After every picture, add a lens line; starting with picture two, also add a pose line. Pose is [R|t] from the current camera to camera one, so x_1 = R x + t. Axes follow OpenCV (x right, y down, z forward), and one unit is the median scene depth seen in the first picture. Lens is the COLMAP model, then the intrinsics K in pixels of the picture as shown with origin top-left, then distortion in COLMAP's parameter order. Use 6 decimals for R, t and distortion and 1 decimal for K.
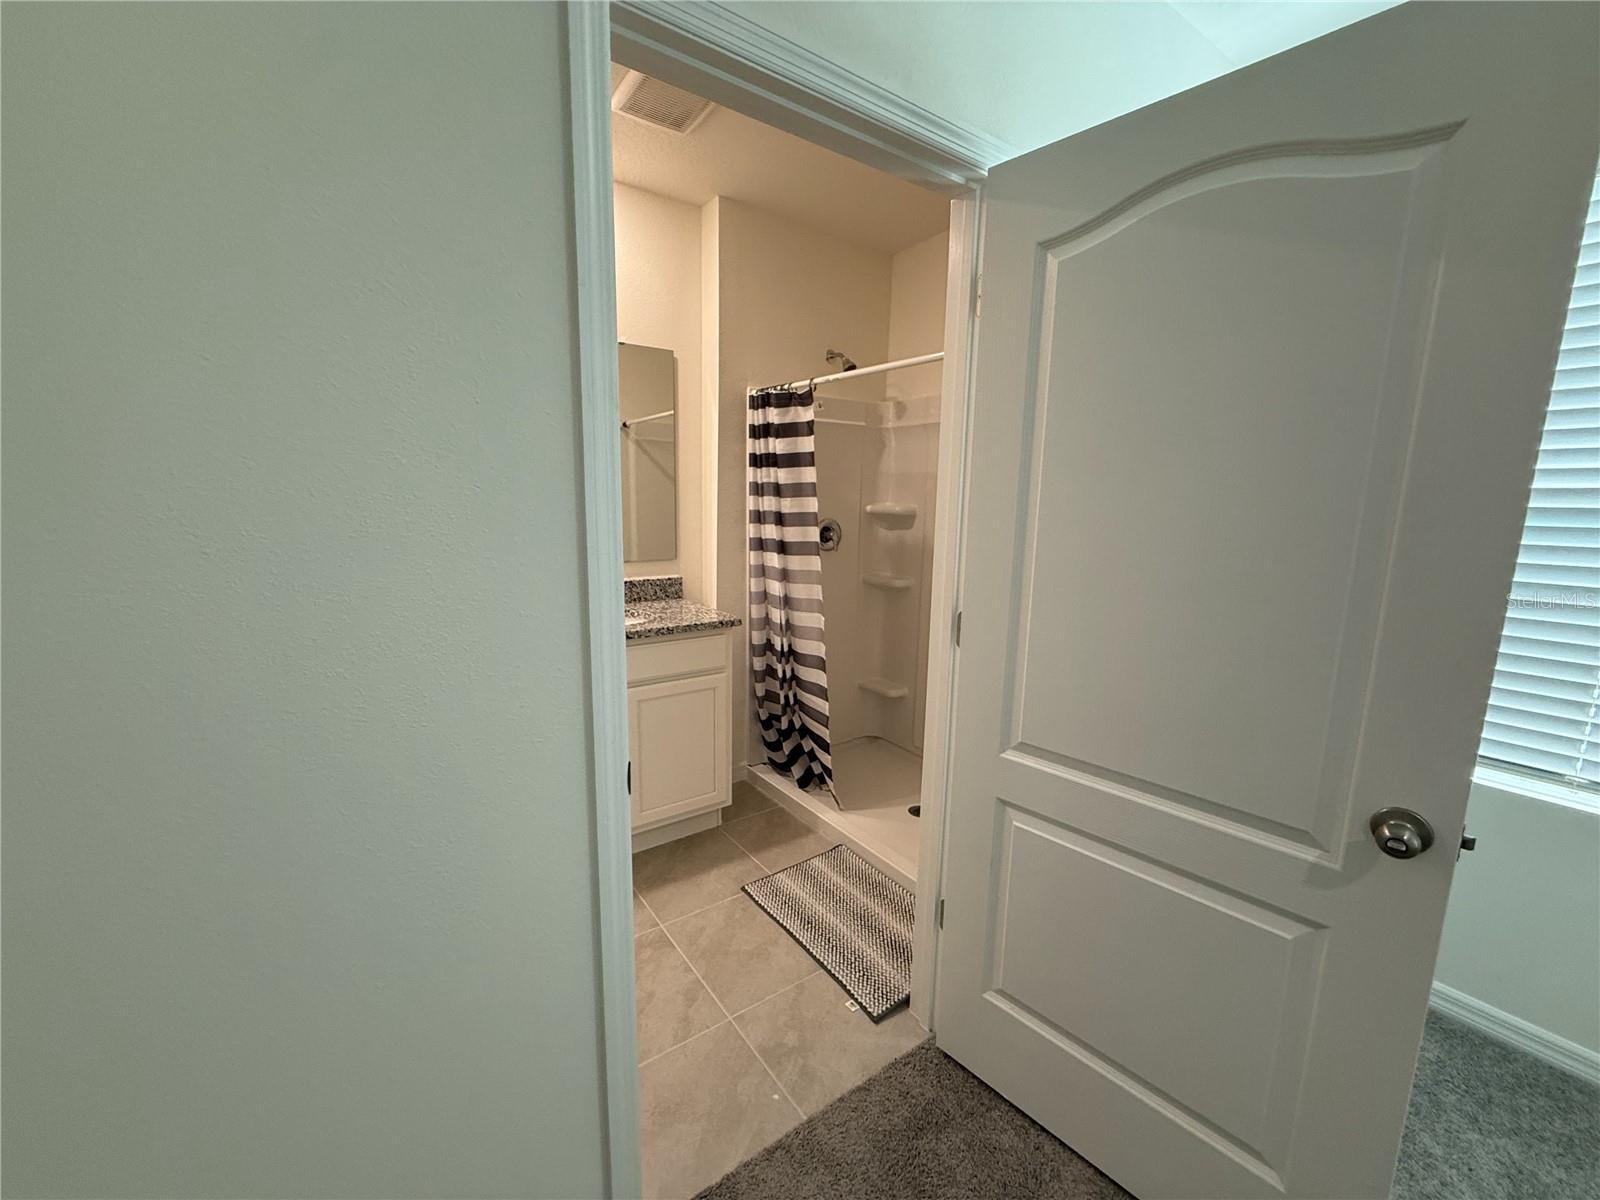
lens RADIAL K [[638.4, 0, 794.8], [0, 638.4, 598.7], [0, 0, 1]] dist [-0.000983, 0.000614]
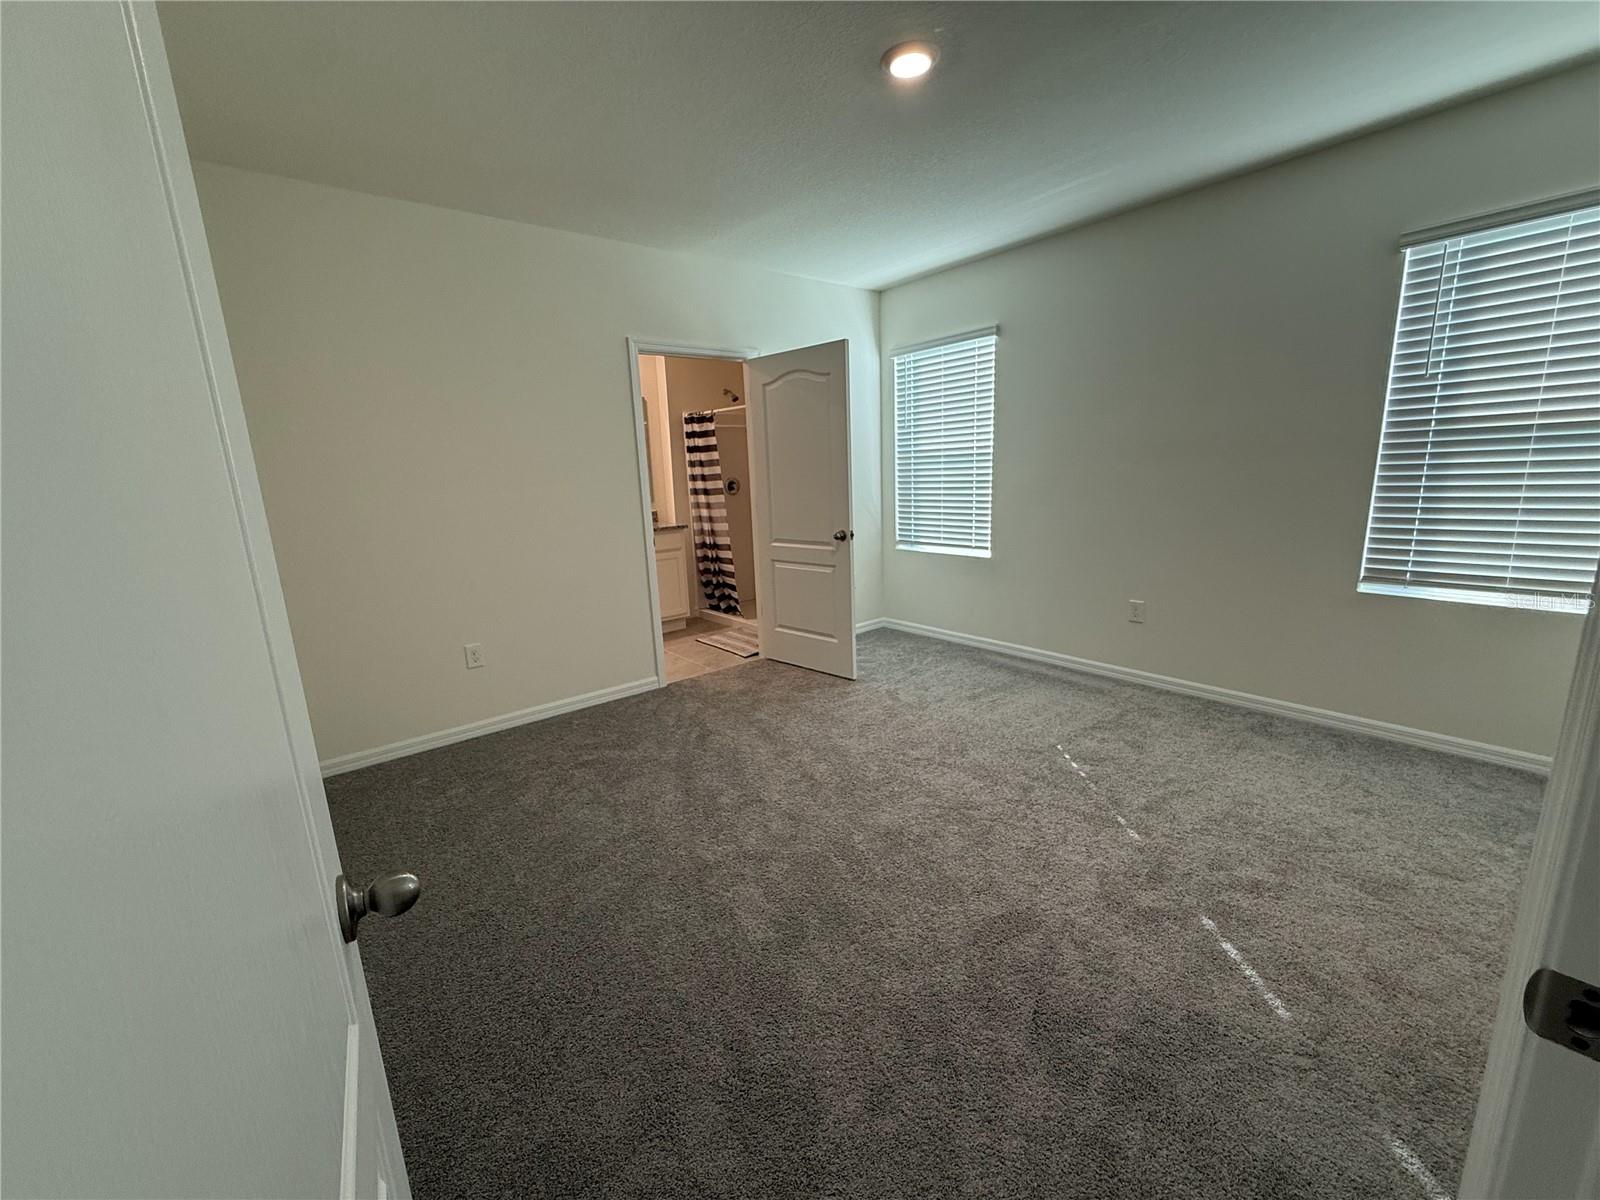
lens RADIAL K [[638.4, 0, 794.8], [0, 638.4, 598.7], [0, 0, 1]] dist [-0.000983, 0.000614]
pose [[0.996014, -0.070101, 0.055159, 0.126010], [0.067897, 0.996855, 0.040867, 0.194488], [-0.057850, -0.036959, 0.997641, -1.054718]]
